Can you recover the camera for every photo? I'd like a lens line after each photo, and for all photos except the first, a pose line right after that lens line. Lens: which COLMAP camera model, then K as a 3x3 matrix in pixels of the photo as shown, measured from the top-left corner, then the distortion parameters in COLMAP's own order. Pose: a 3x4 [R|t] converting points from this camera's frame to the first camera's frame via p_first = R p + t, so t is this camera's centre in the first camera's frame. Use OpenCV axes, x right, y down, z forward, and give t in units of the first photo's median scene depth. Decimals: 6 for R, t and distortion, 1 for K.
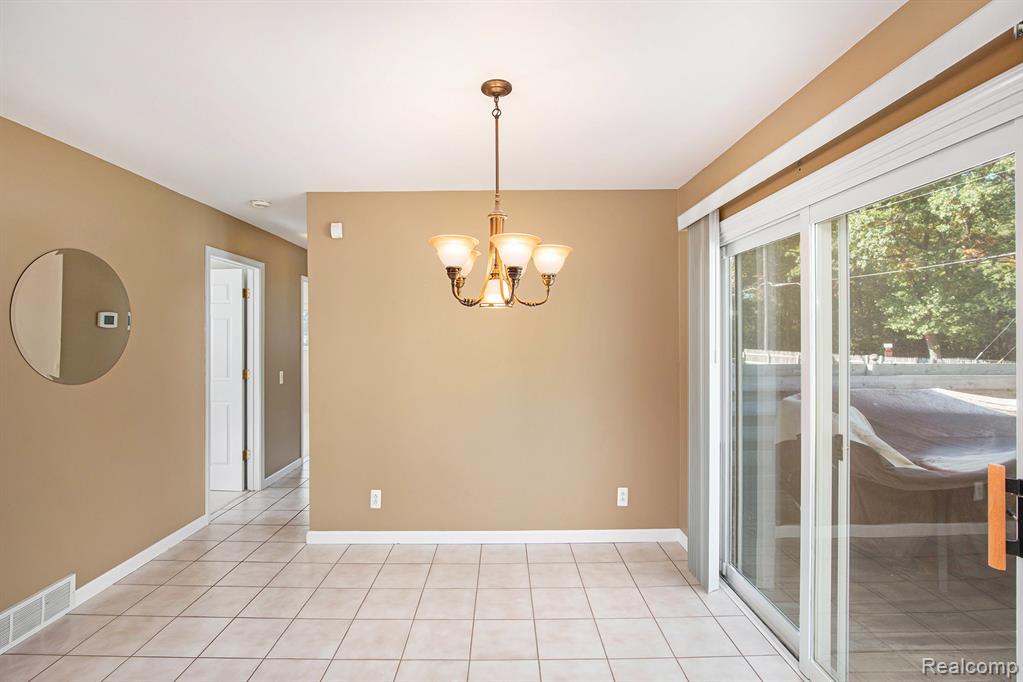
lens RADIAL K [[480.7, 0, 508.0], [0, 480.7, 336.9], [0, 0, 1]] dist [-0.020894, 0.000027]
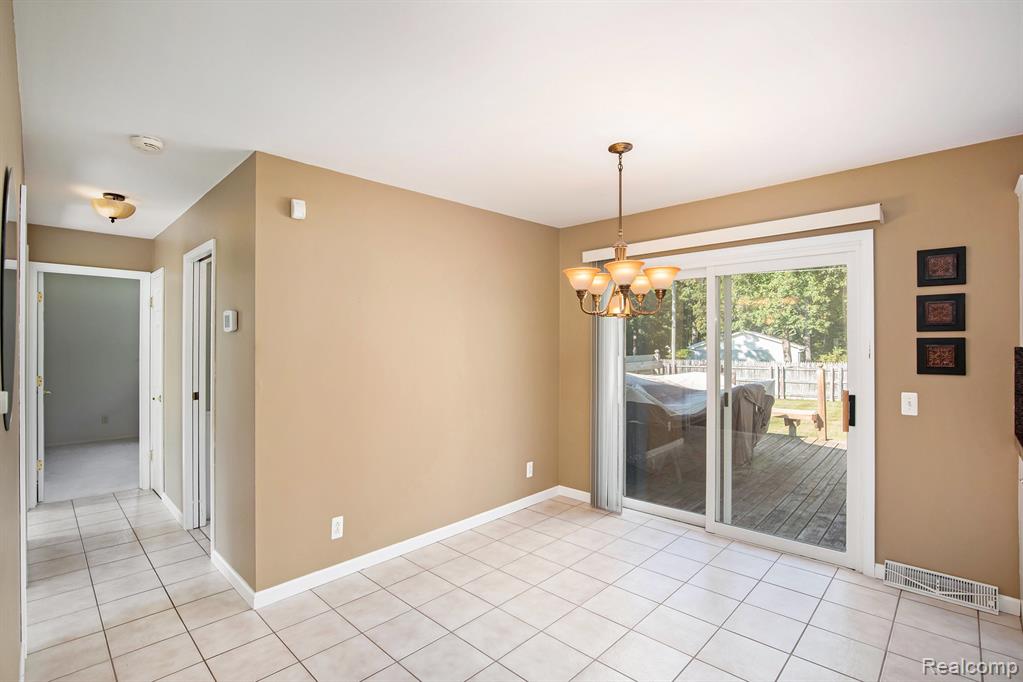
lens RADIAL K [[472.5, 0, 510.0], [0, 472.5, 343.4], [0, 0, 1]] dist [-0.045899, 0.012545]
pose [[0.697621, -0.005310, 0.716447, -0.785679], [0.003170, 0.999986, 0.004324, 0.003025], [-0.716460, -0.000745, 0.697628, 0.222481]]
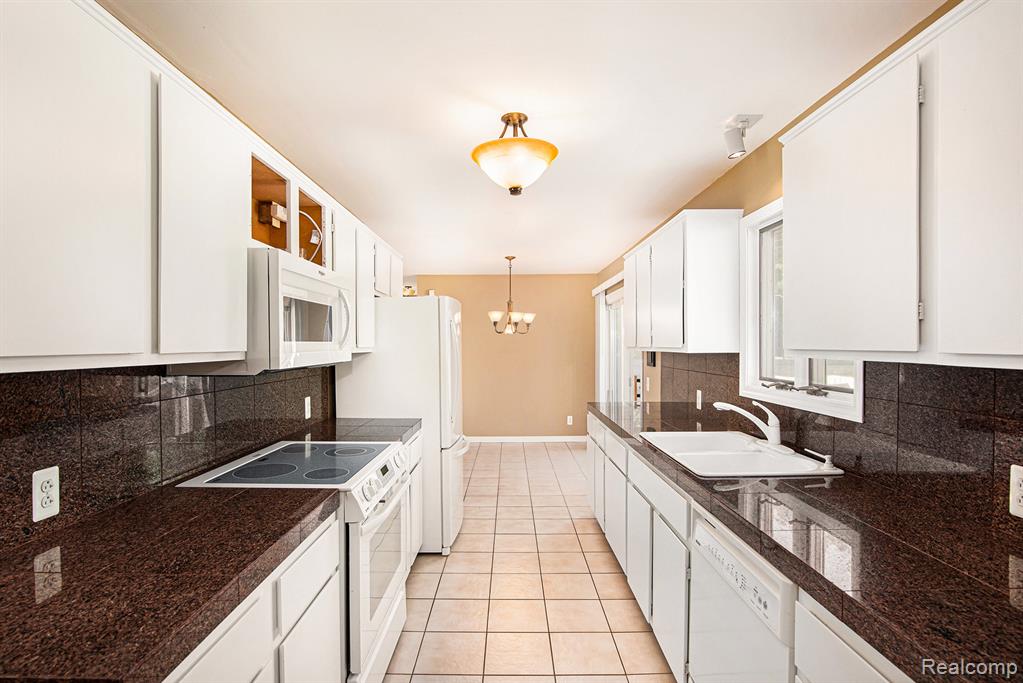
lens RADIAL K [[472.5, 0, 510.0], [0, 472.5, 343.9], [0, 0, 1]] dist [-0.045899, 0.012545]
pose [[0.999705, -0.002060, -0.024207, 0.030972], [0.002245, 0.999968, 0.007631, -0.021503], [0.024191, -0.007683, 0.999678, -1.270500]]
